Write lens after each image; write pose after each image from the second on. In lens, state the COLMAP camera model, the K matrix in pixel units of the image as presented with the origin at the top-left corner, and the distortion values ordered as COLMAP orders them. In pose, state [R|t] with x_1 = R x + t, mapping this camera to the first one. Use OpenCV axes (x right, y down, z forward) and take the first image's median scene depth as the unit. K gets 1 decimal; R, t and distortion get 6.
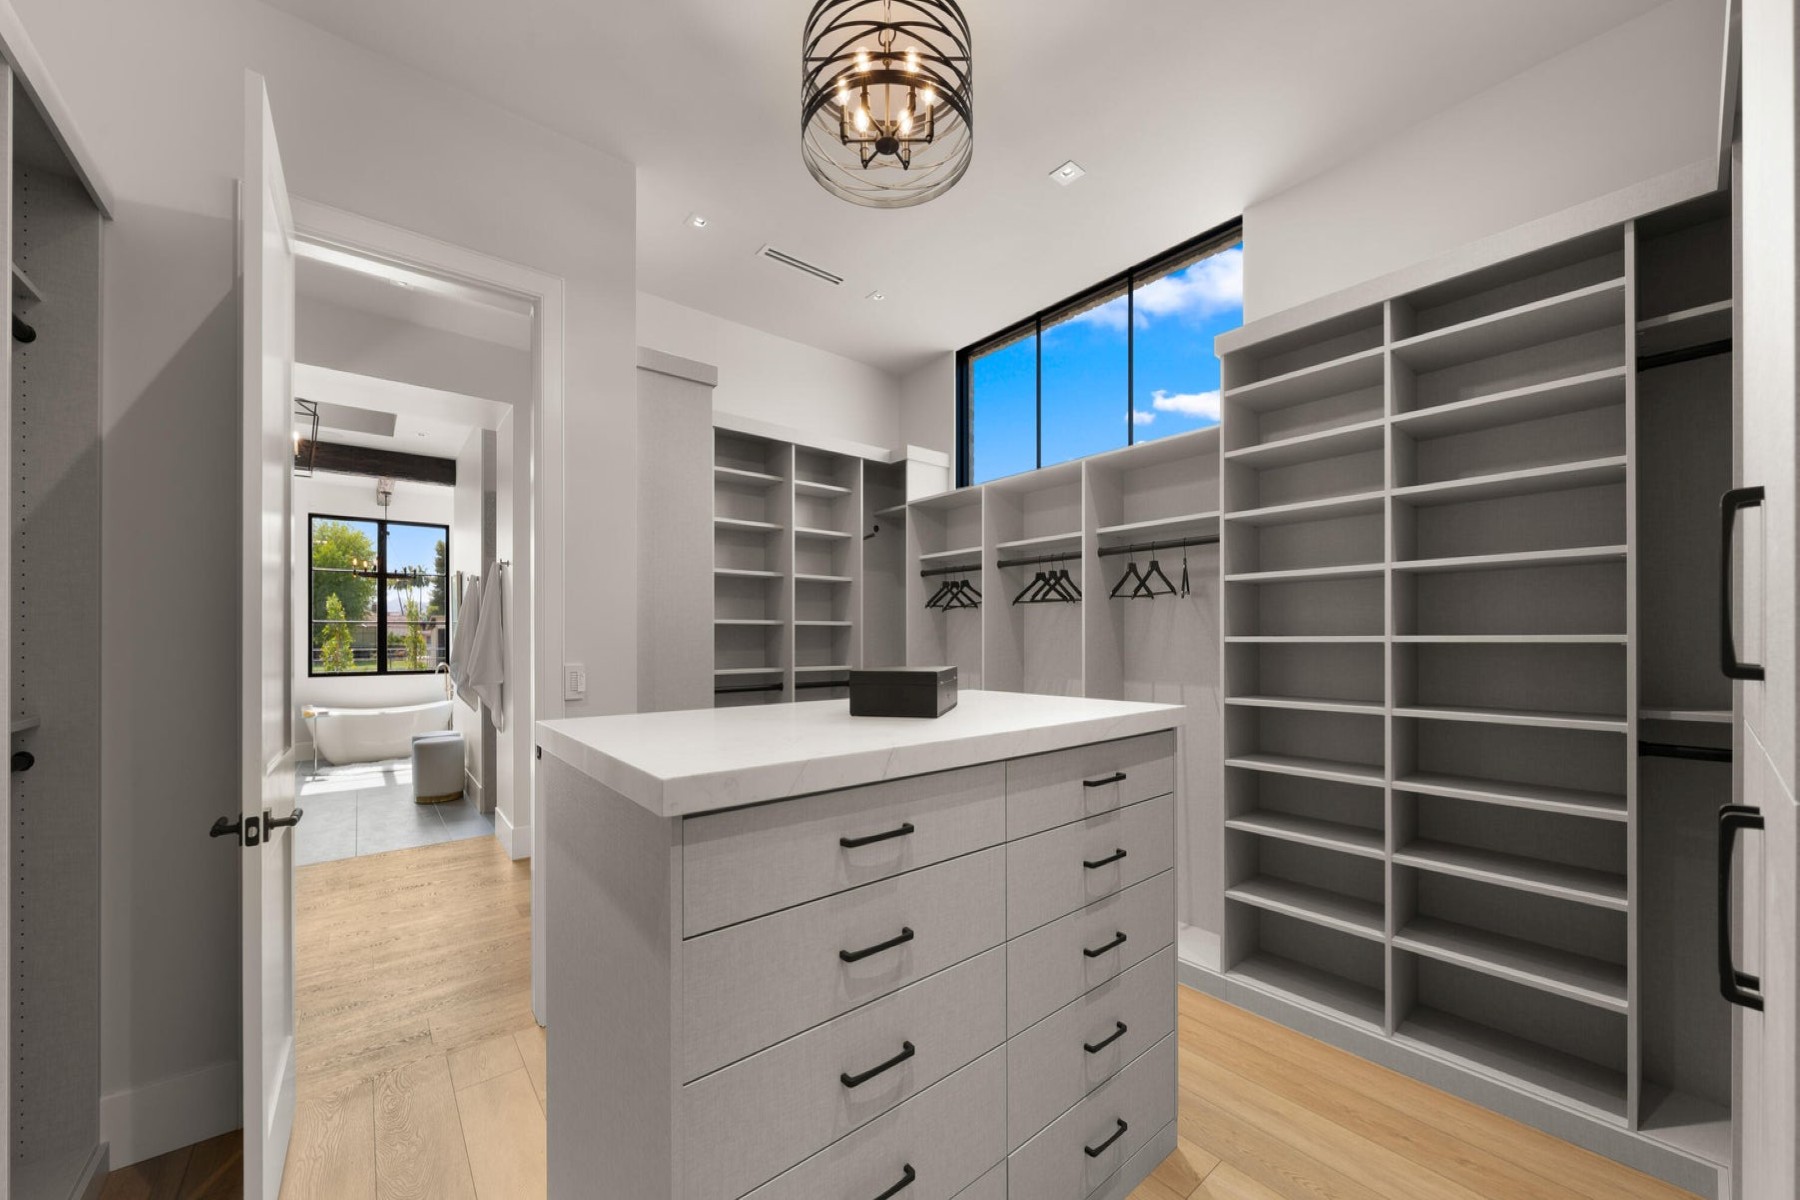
lens RADIAL K [[657.2, 0, 906.0], [0, 657.2, 639.7], [0, 0, 1]] dist [-0.001426, 0.000134]
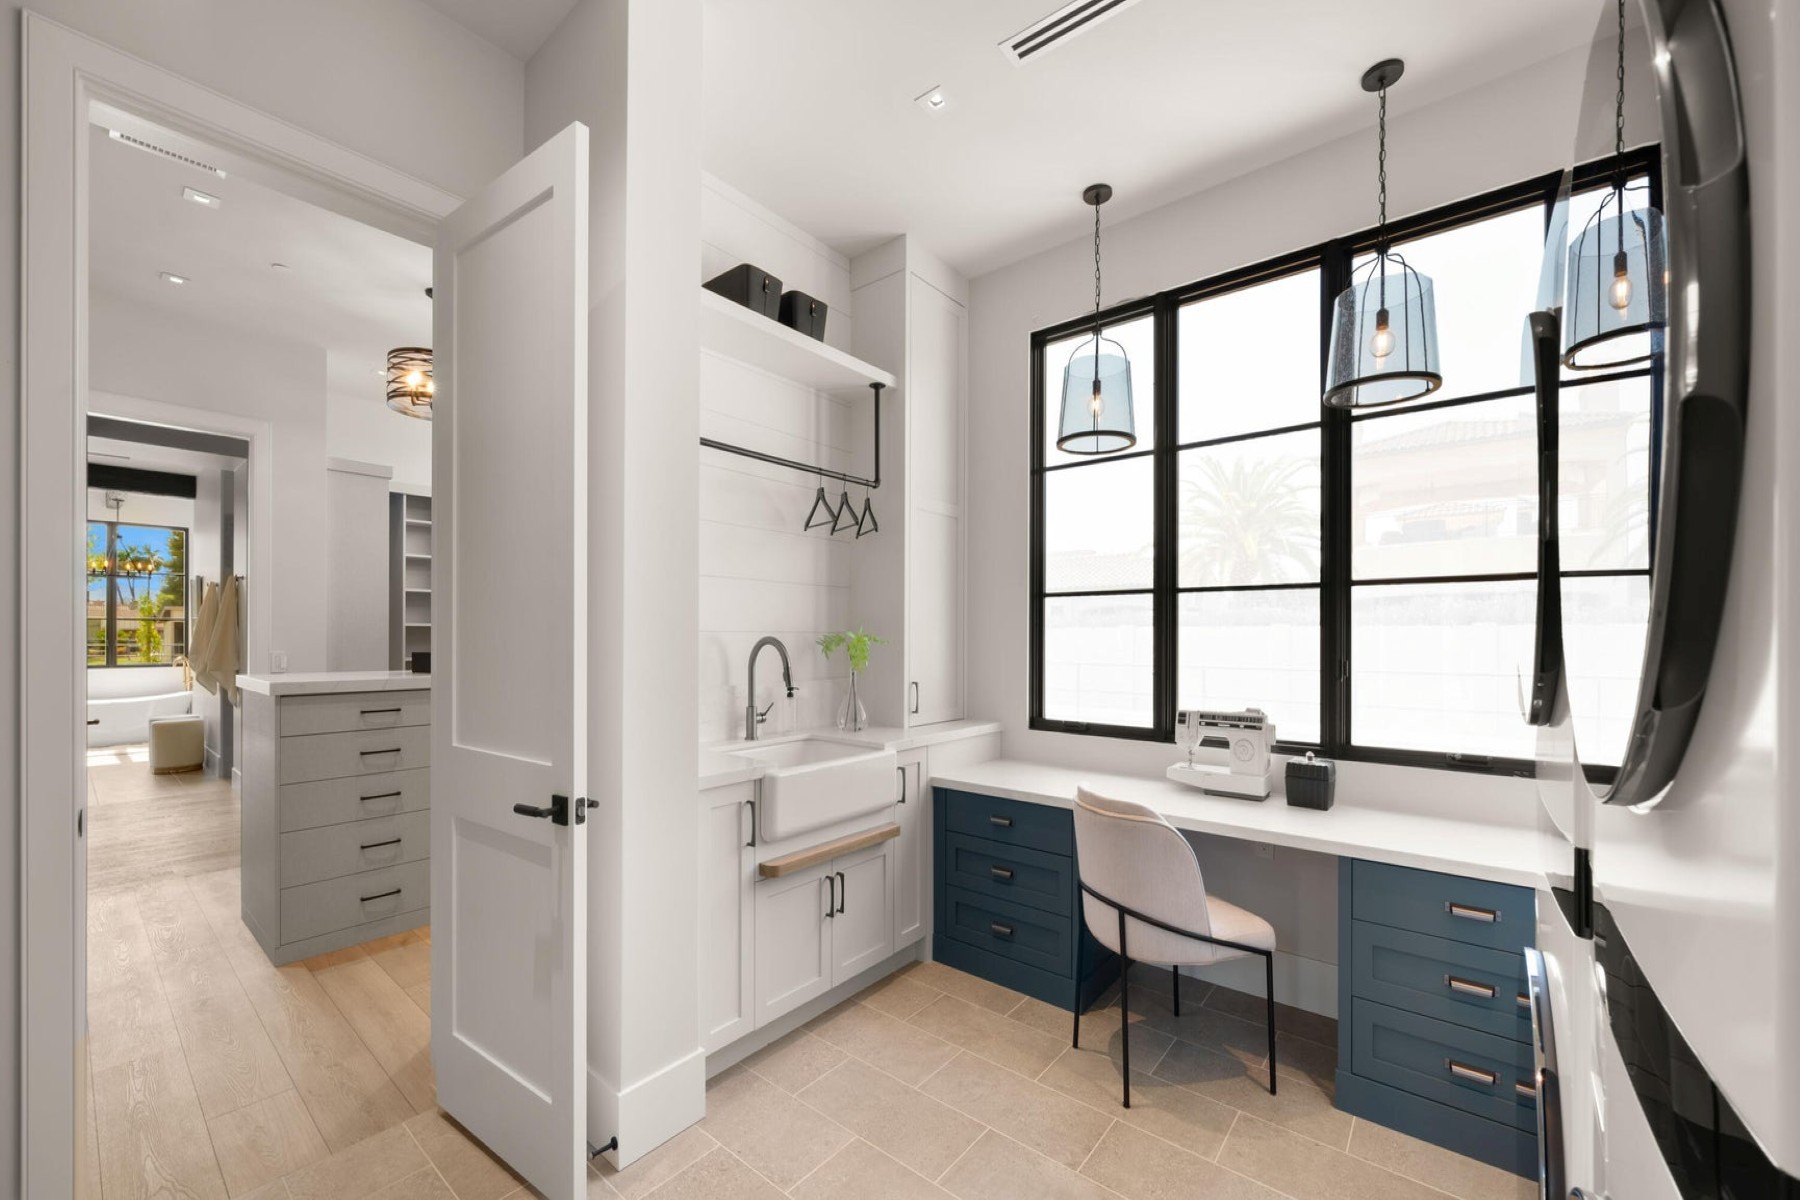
lens RADIAL K [[657.2, 0, 899.1], [0, 657.2, 632.2], [0, 0, 1]] dist [-0.001426, 0.000134]
pose [[0.976523, 0.000596, 0.215412, 0.260950], [-0.000191, 0.999998, -0.001903, -0.003073], [-0.215413, 0.001817, 0.976521, -0.373674]]
